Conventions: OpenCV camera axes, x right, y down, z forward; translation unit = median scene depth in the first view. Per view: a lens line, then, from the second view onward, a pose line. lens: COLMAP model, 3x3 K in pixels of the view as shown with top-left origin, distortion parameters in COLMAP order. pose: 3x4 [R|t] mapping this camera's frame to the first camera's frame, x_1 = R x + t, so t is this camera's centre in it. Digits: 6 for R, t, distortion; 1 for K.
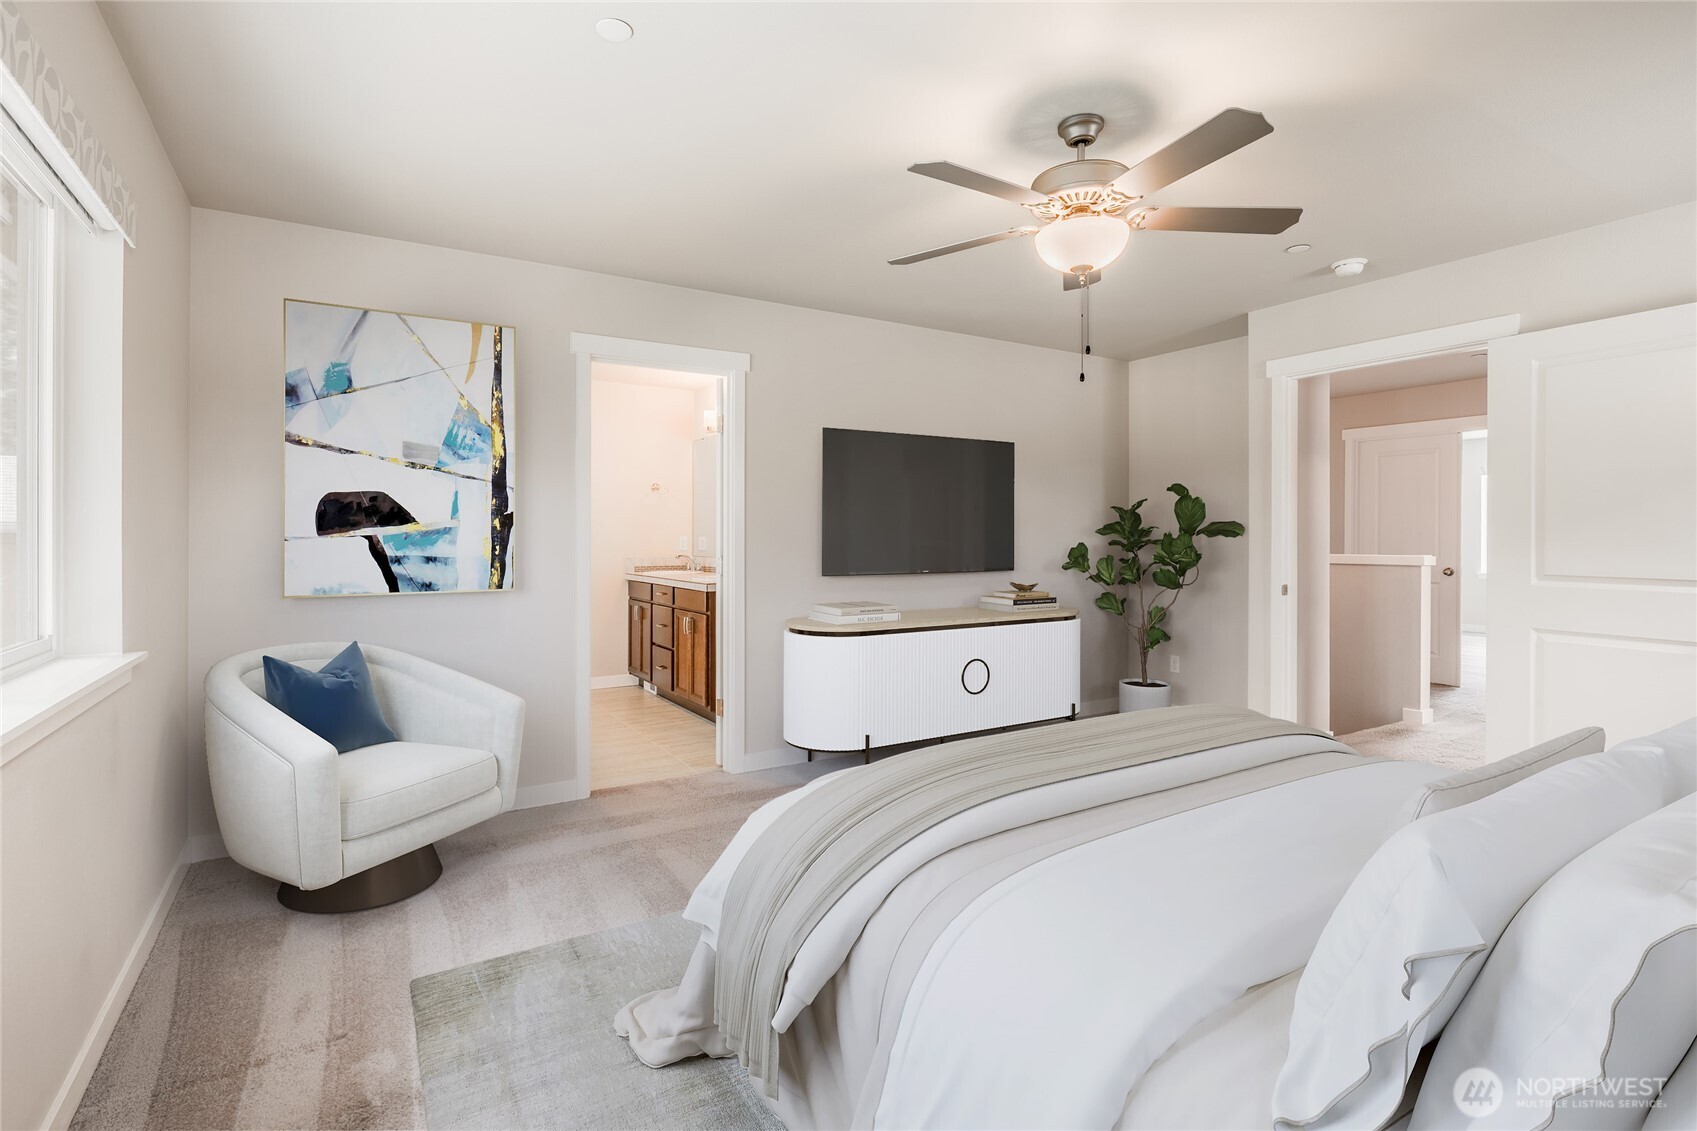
lens RADIAL K [[819.6, 0, 852.5], [0, 819.6, 558.5], [0, 0, 1]] dist [-0.025874, 0.000224]
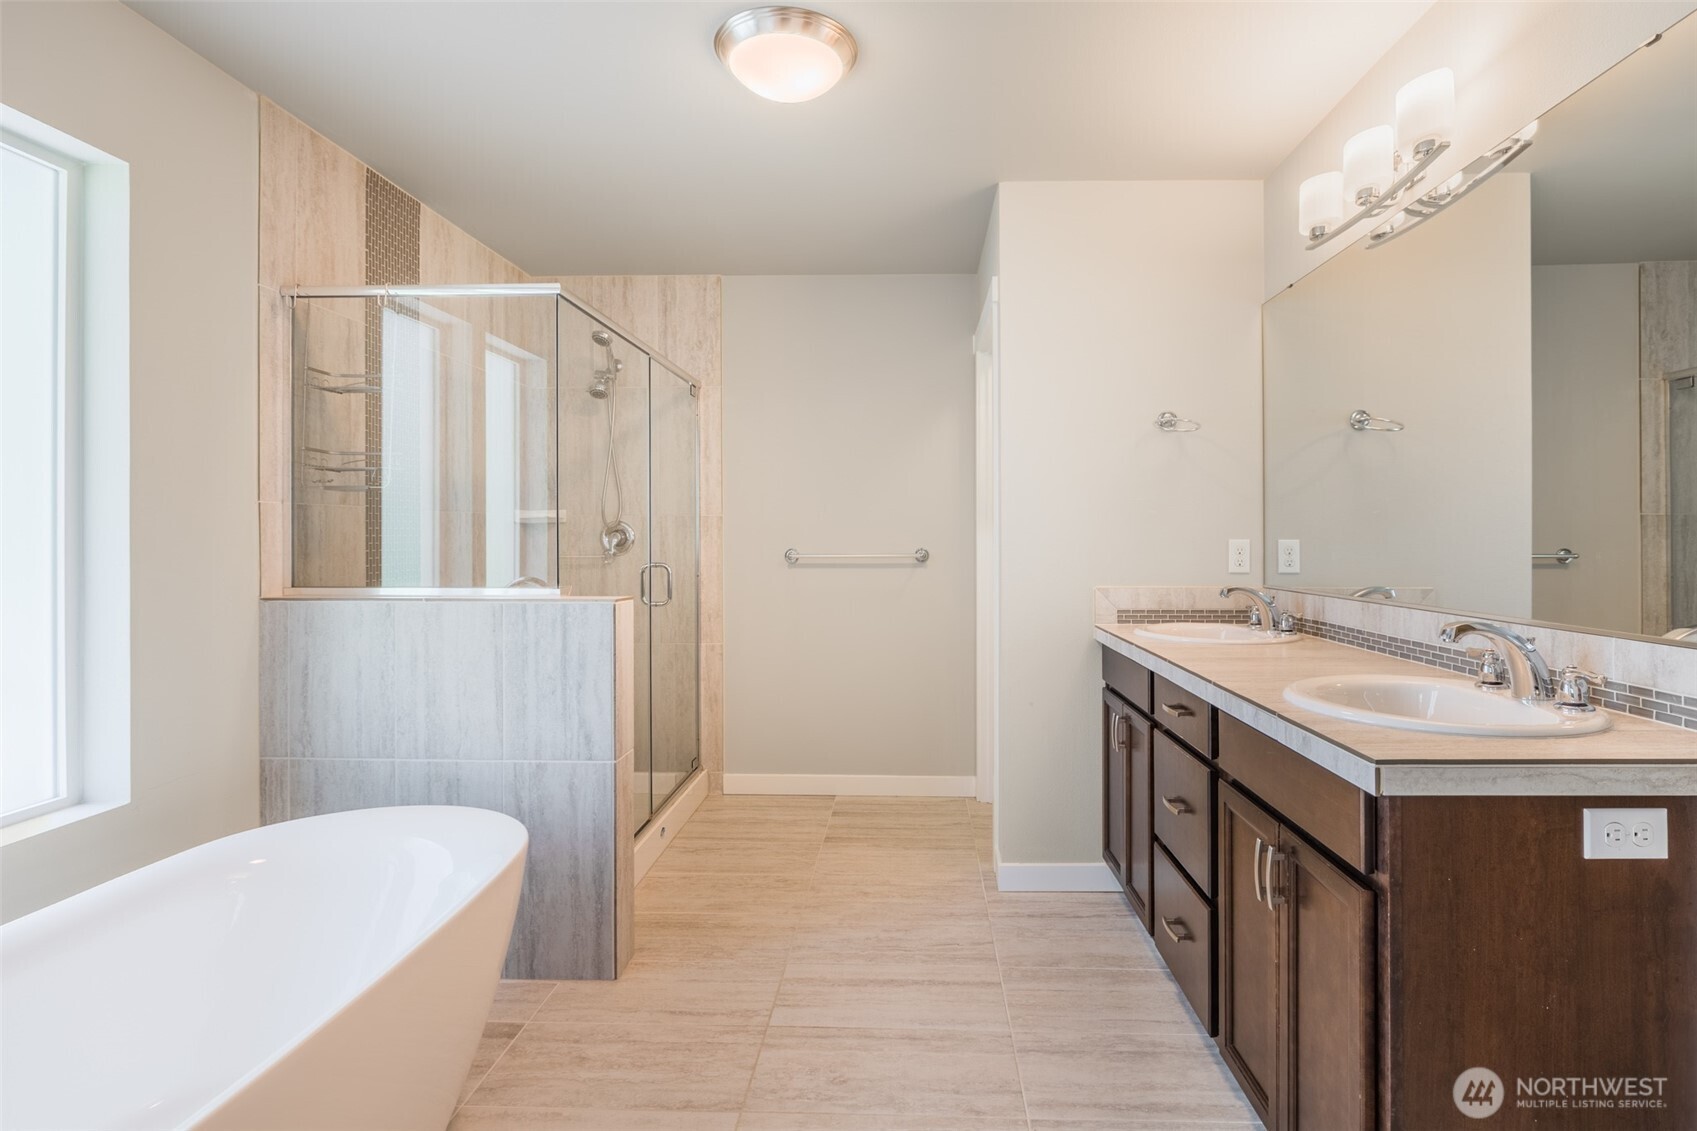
lens RADIAL K [[819.6, 0, 853.4], [0, 819.6, 556.4], [0, 0, 1]] dist [-0.025874, 0.000224]
pose [[0.810228, -0.004146, -0.586100, -0.130239], [0.001968, 0.999989, -0.004353, -0.017978], [0.586111, 0.002373, 0.810227, 0.584288]]
